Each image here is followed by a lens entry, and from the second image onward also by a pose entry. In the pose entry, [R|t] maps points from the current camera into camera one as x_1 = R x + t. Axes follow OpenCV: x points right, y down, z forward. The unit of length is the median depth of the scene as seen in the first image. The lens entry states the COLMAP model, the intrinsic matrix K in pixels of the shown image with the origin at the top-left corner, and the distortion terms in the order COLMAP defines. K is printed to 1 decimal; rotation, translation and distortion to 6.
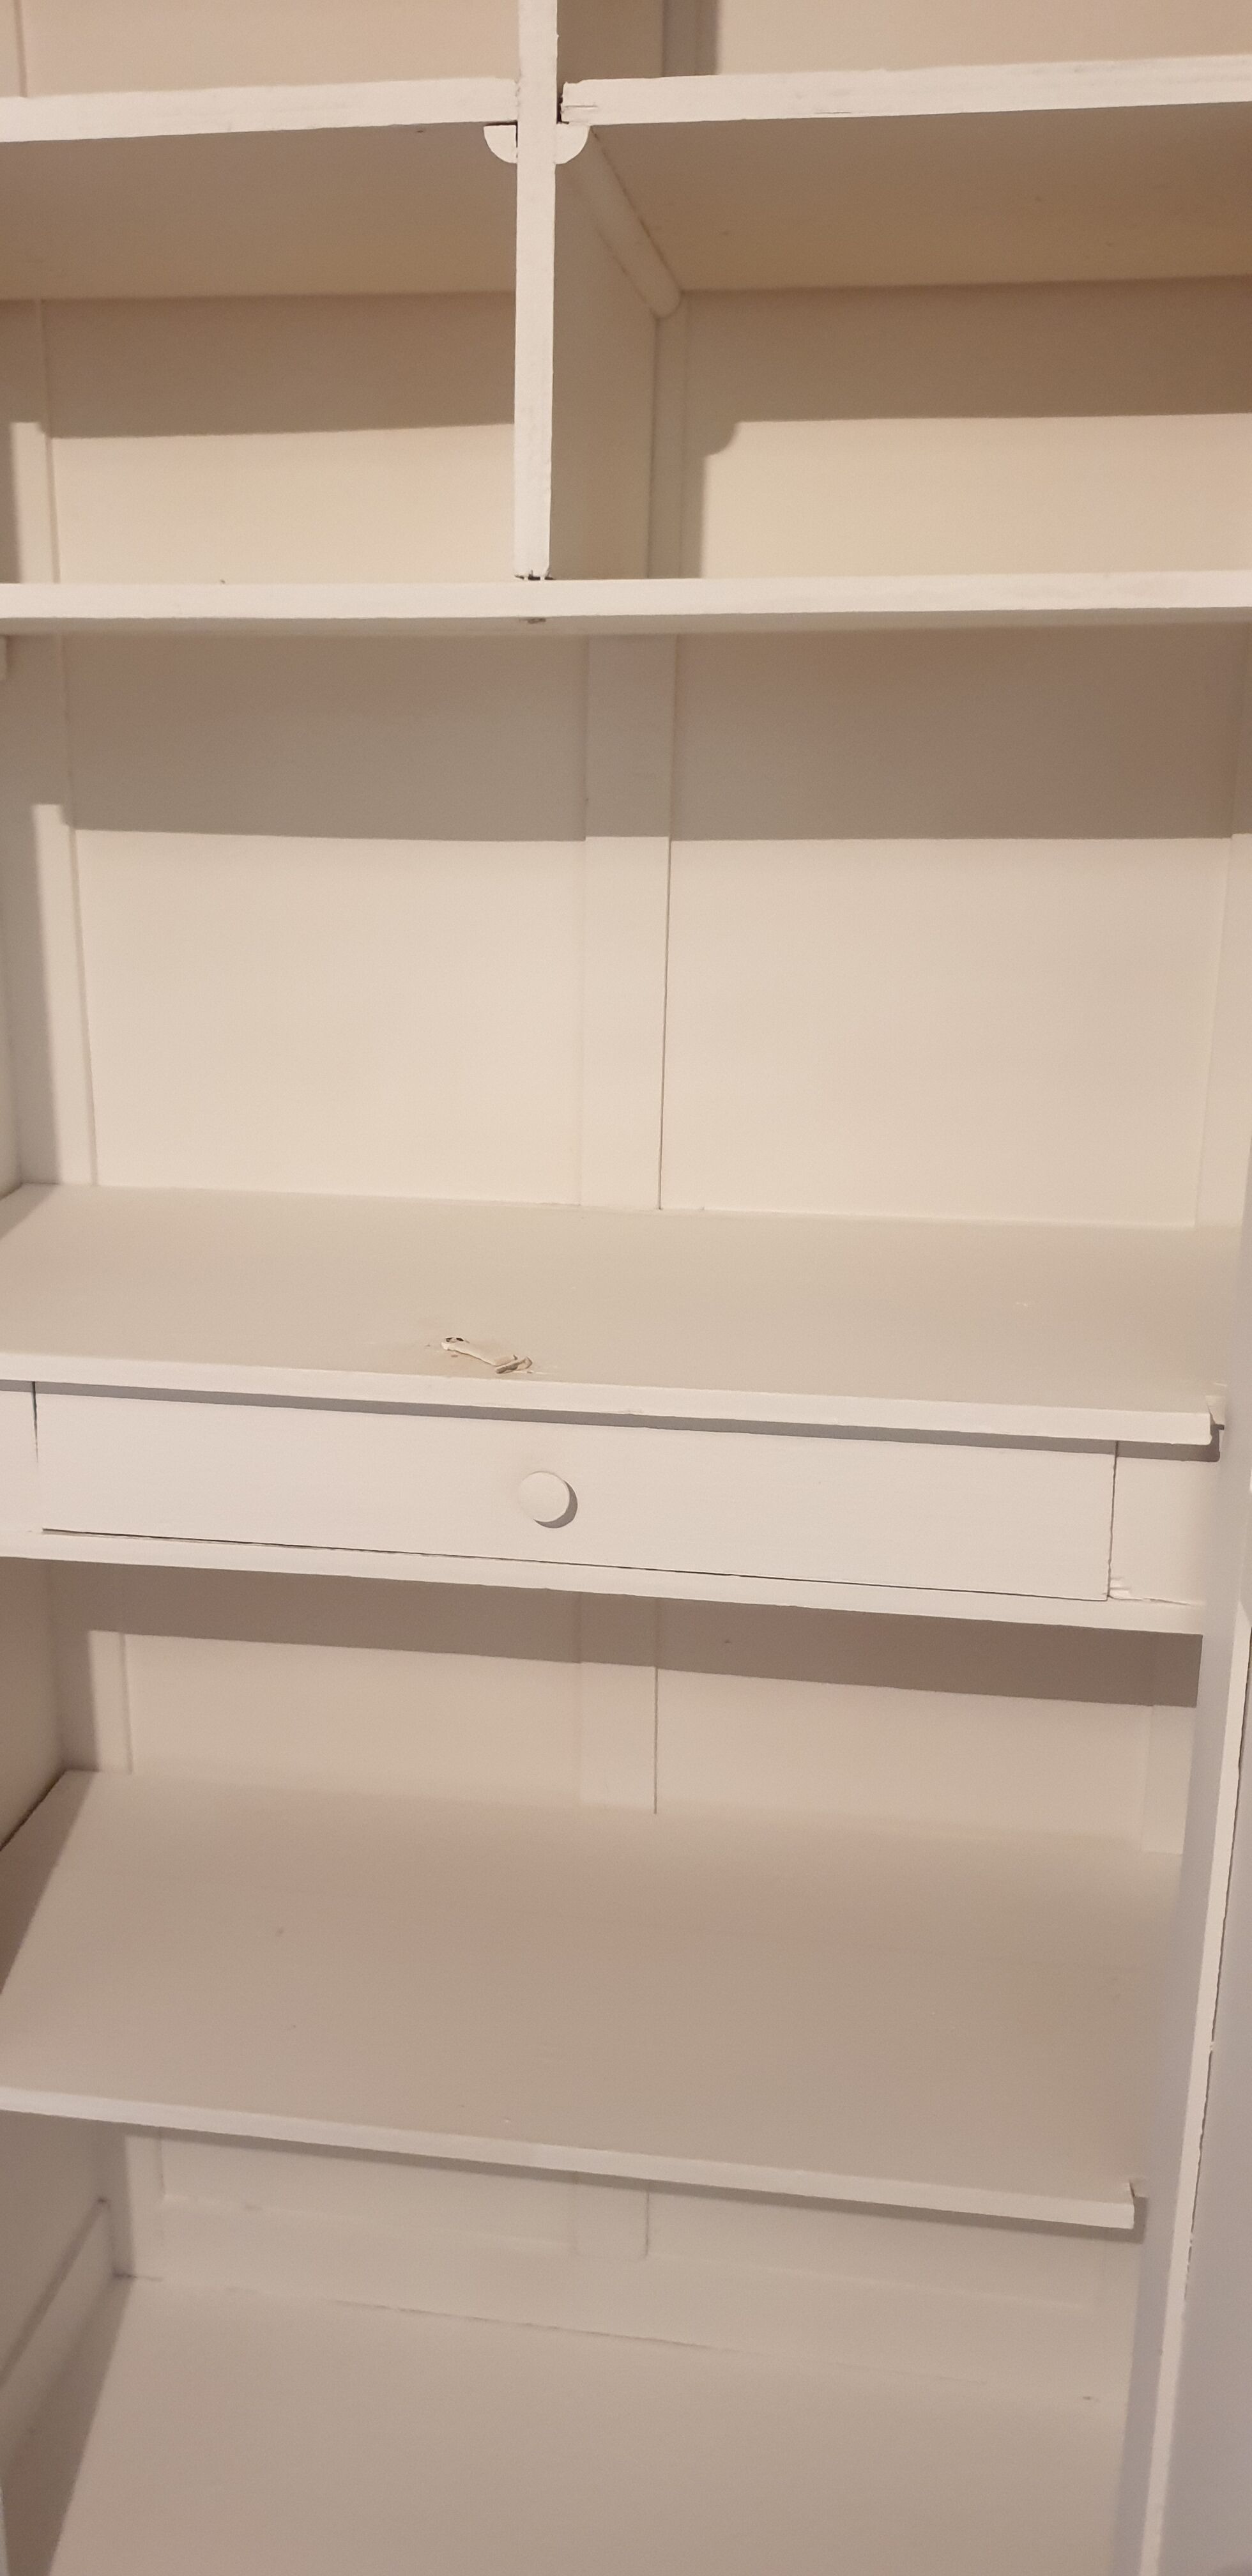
lens RADIAL K [[1926.3, 0, 626.0], [0, 1926.3, 1288.0], [0, 0, 1]] dist [0.001167, 0.000053]
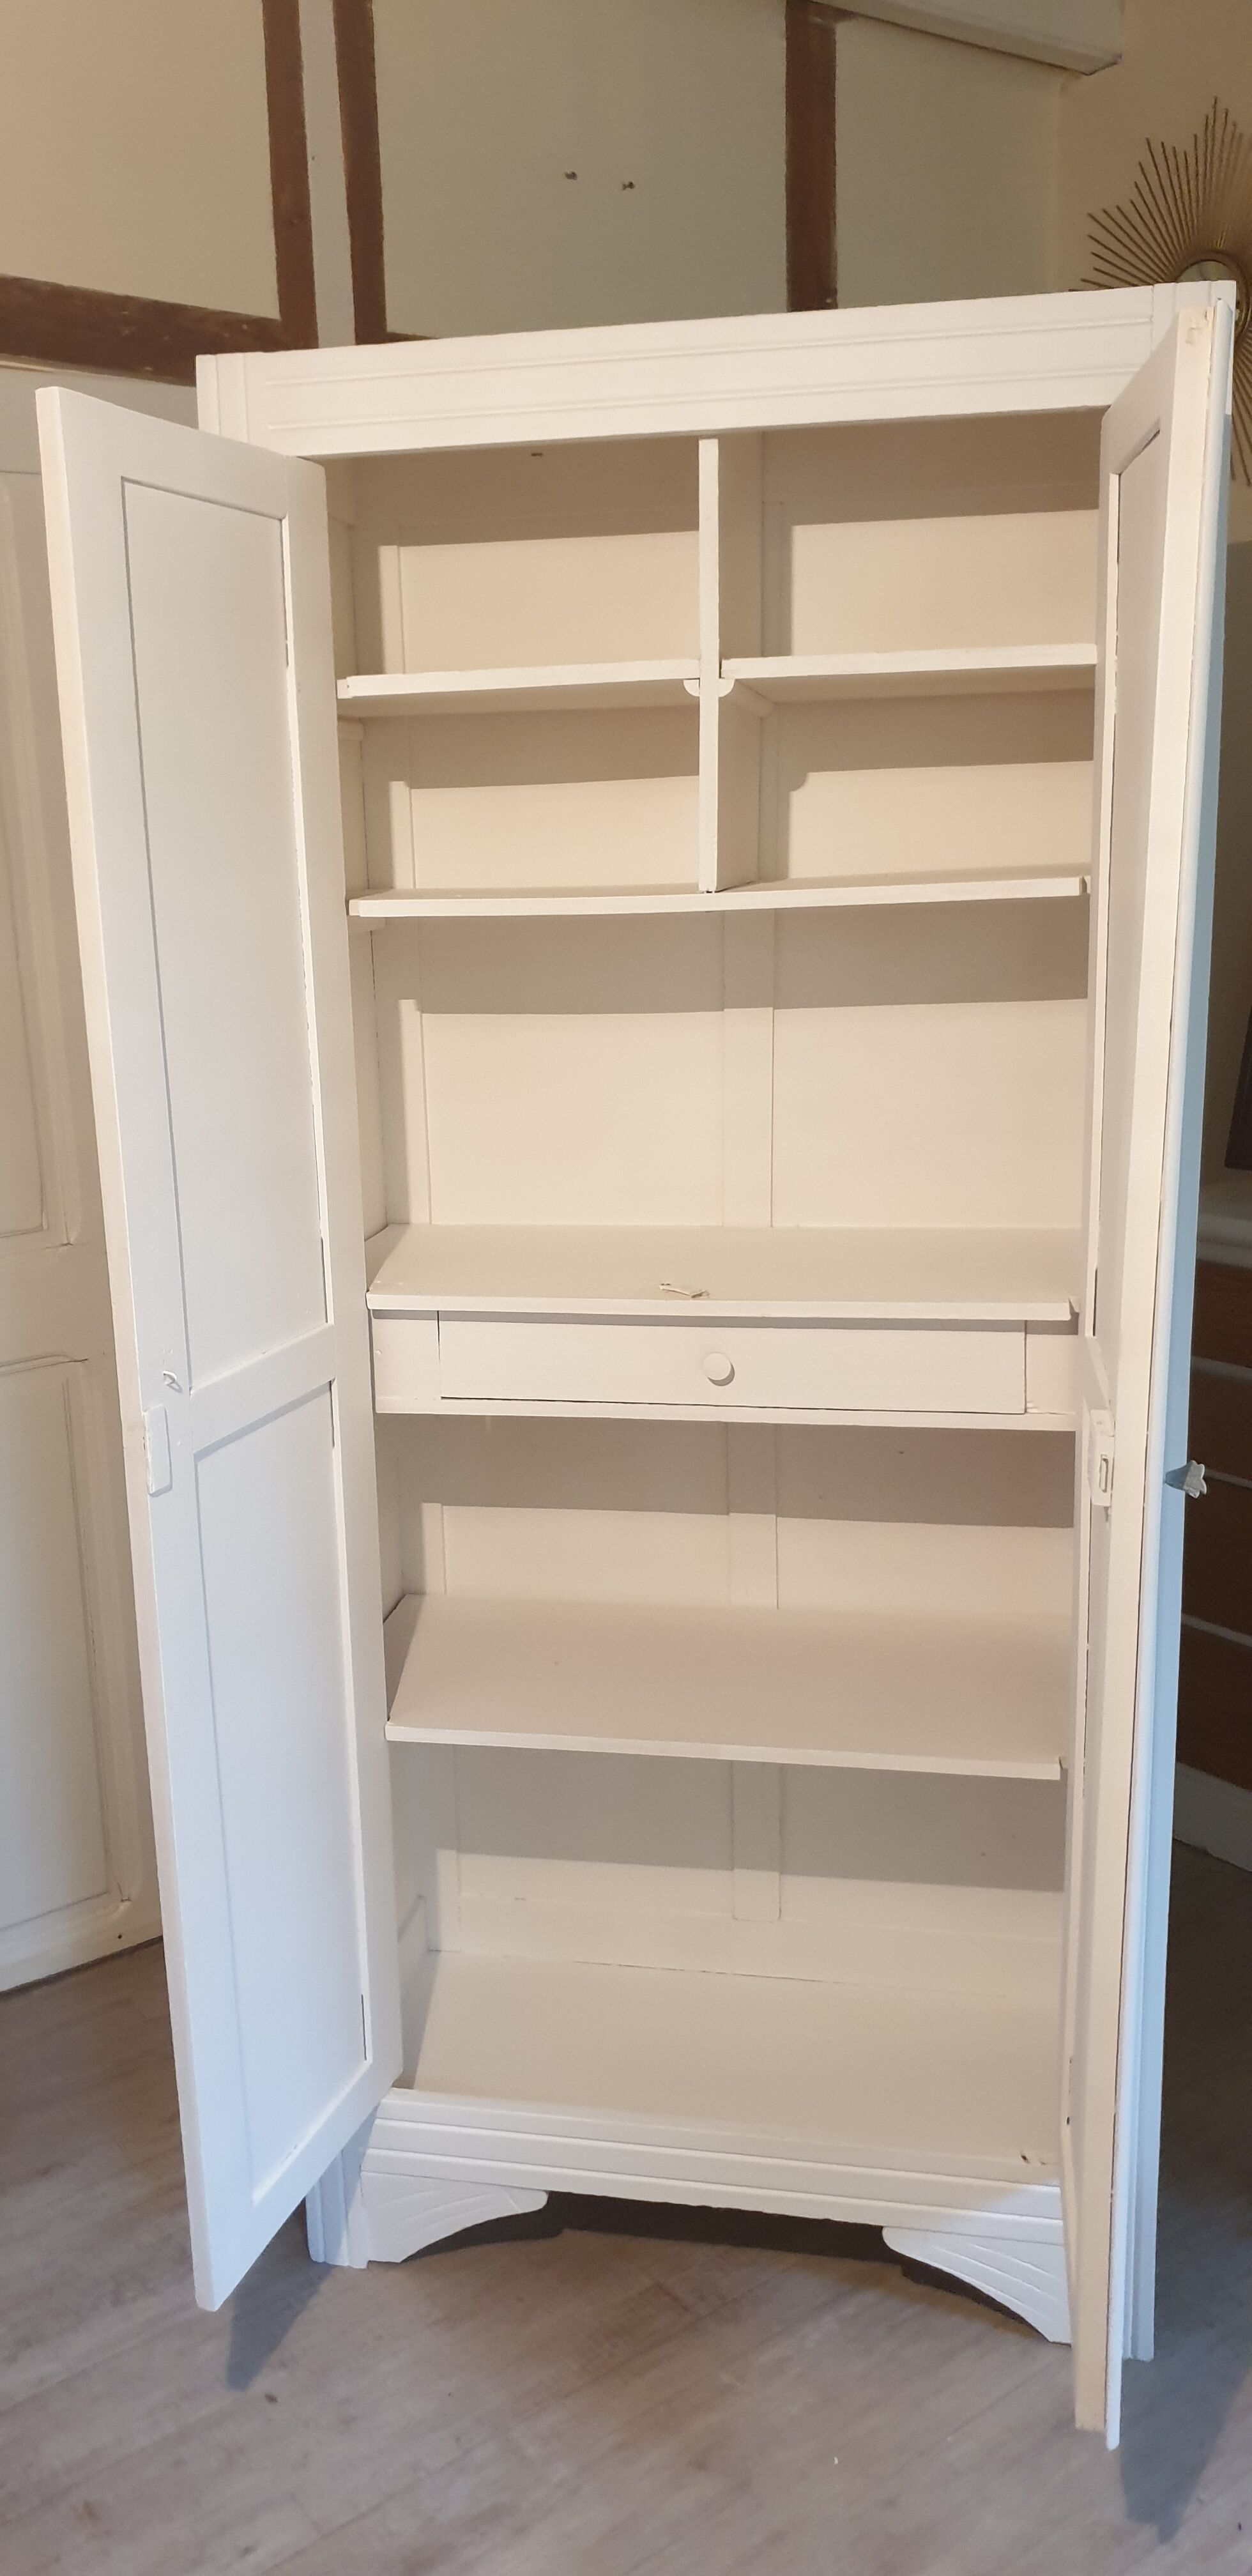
lens RADIAL K [[1817.2, 0, 626.0], [0, 1817.2, 1288.0], [0, 0, 1]] dist [0.129705, -0.000098]
pose [[0.998430, -0.023126, -0.051012, -0.033167], [0.019646, 0.997513, -0.067693, 0.128578], [0.052450, 0.066584, 0.996401, -0.641884]]
